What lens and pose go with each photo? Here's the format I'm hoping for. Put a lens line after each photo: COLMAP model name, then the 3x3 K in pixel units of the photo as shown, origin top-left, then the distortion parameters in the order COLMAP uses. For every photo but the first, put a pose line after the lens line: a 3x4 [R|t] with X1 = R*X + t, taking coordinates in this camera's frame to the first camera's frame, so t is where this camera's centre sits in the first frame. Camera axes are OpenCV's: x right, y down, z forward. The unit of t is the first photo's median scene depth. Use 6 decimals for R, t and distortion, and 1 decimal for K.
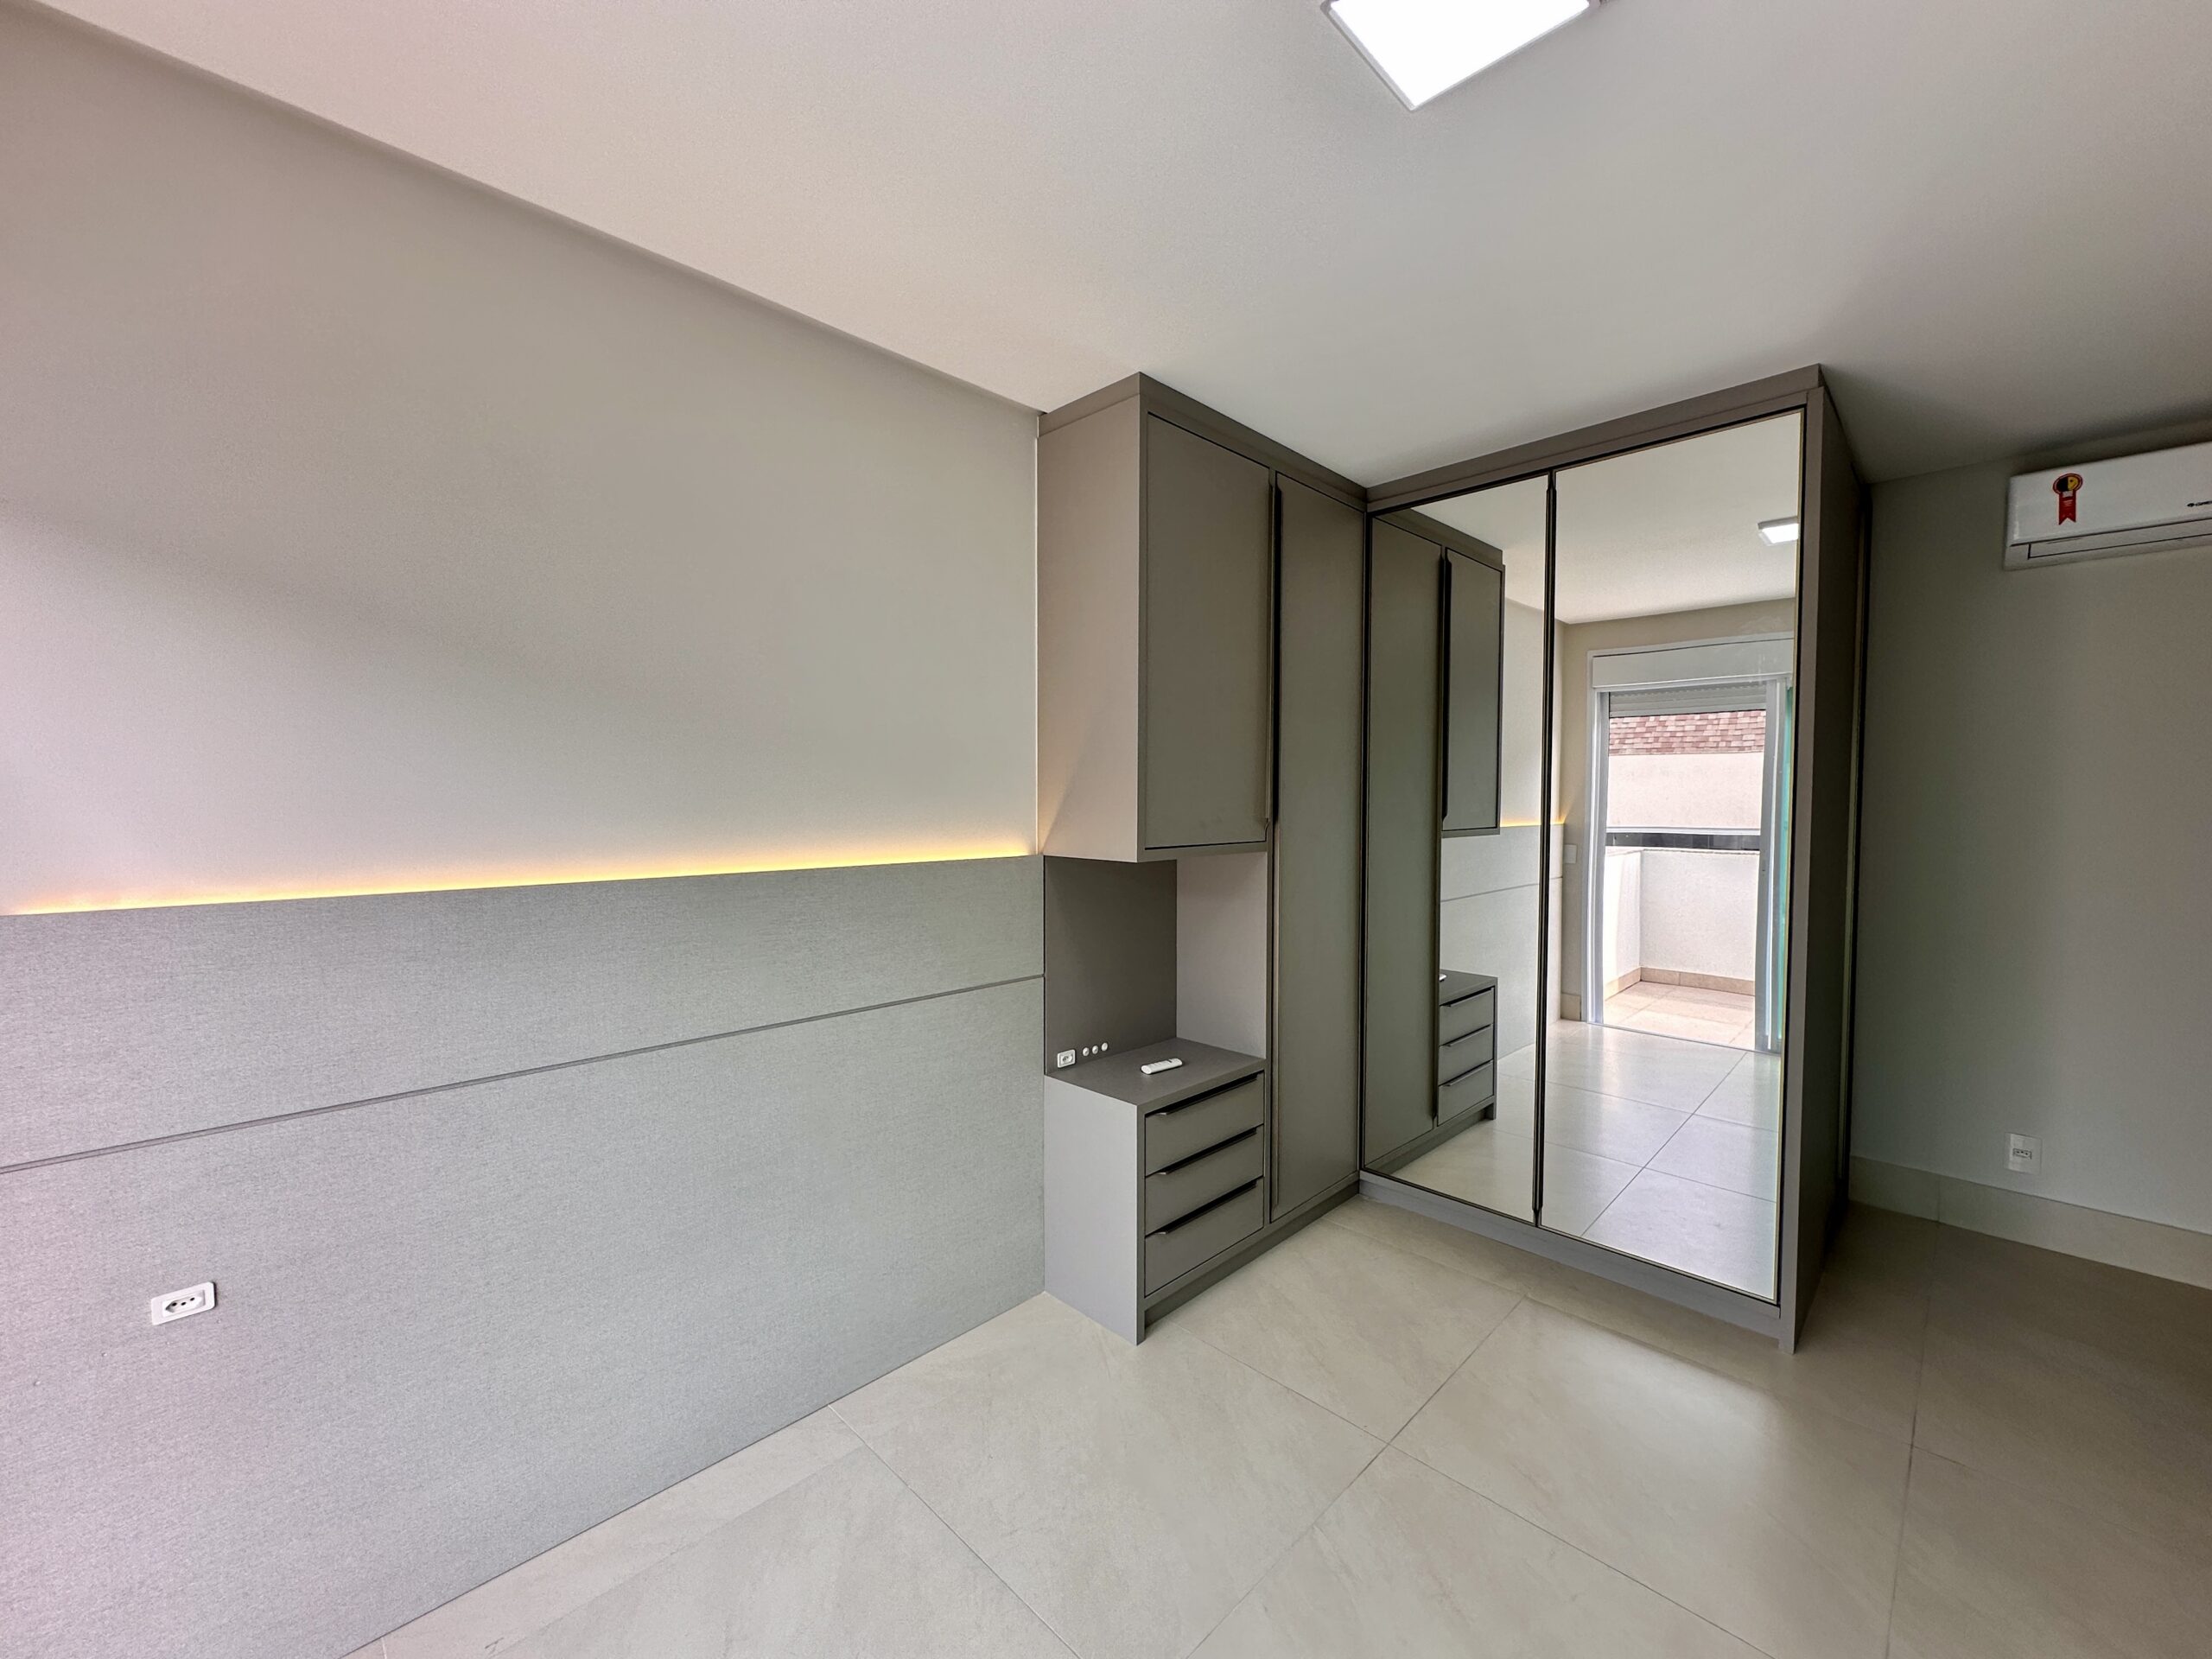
lens RADIAL K [[885.7, 0, 1098.8], [0, 885.7, 827.5], [0, 0, 1]] dist [-0.001276, 0.000254]
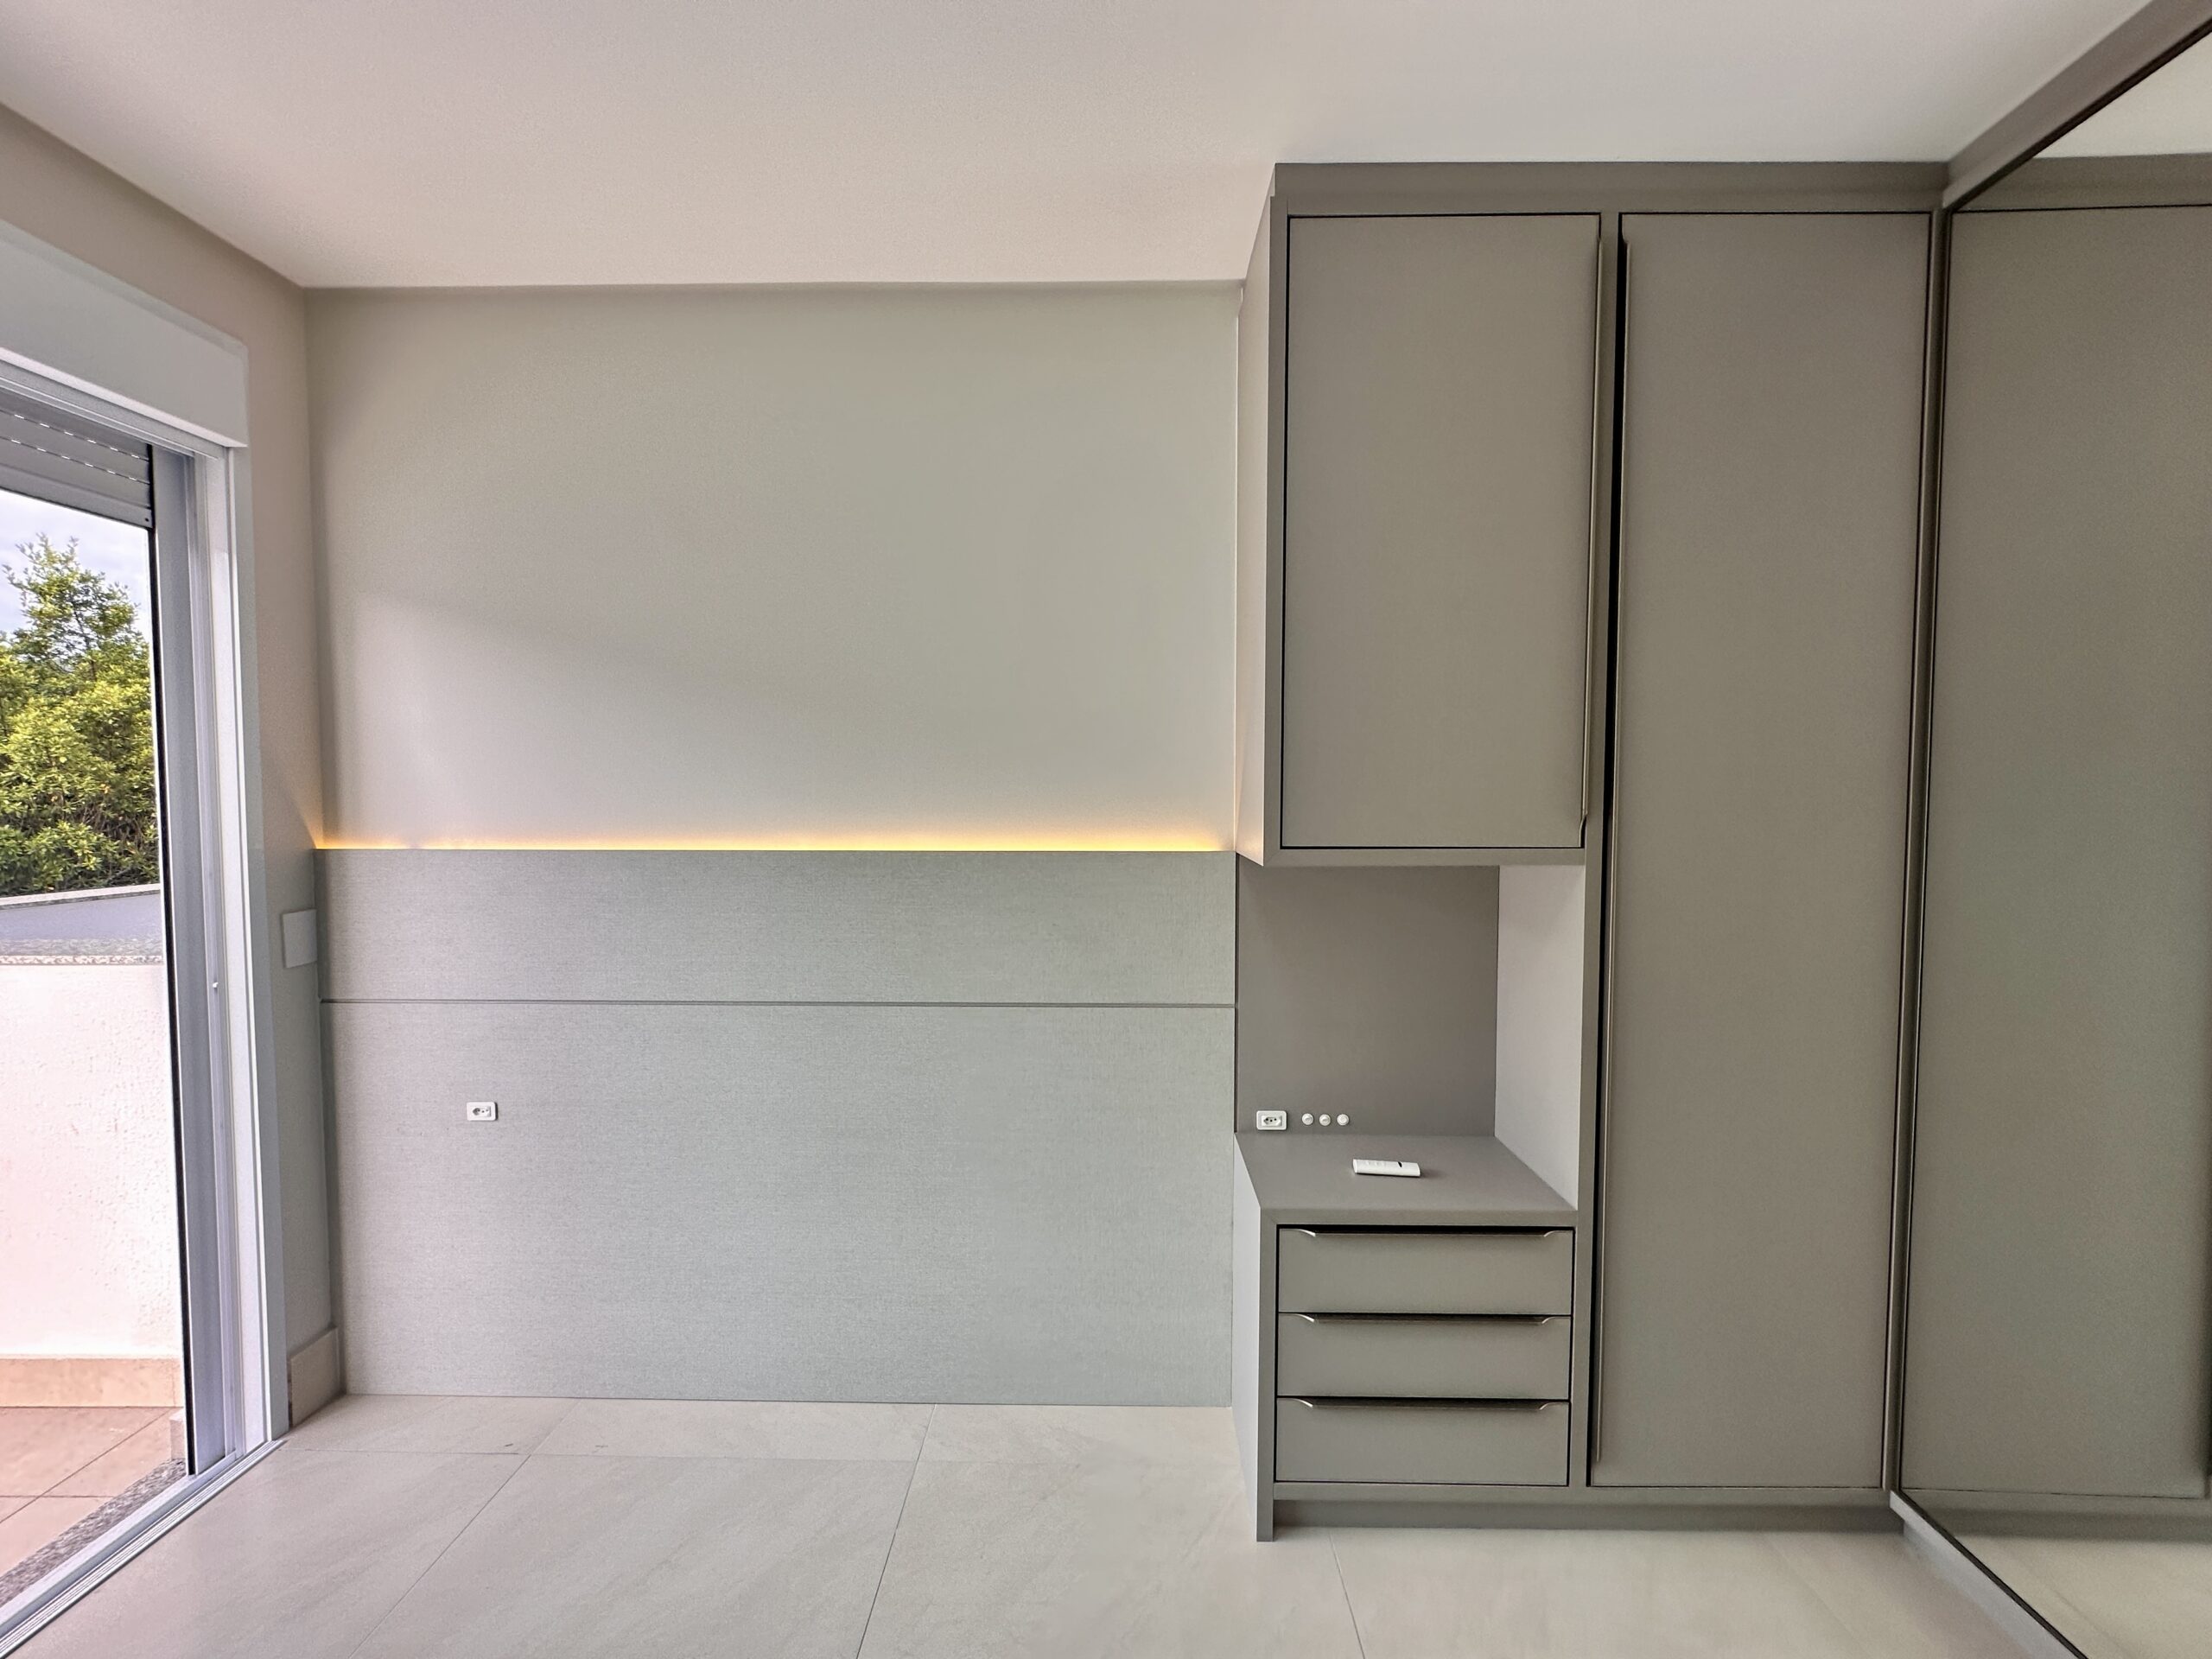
lens RADIAL K [[885.7, 0, 1098.8], [0, 885.7, 827.5], [0, 0, 1]] dist [-0.001276, 0.000254]
pose [[0.693084, 0.025964, -0.720389, 0.404433], [-0.023493, 0.999634, 0.013425, 0.002199], [0.720474, 0.007619, 0.693440, 0.362999]]
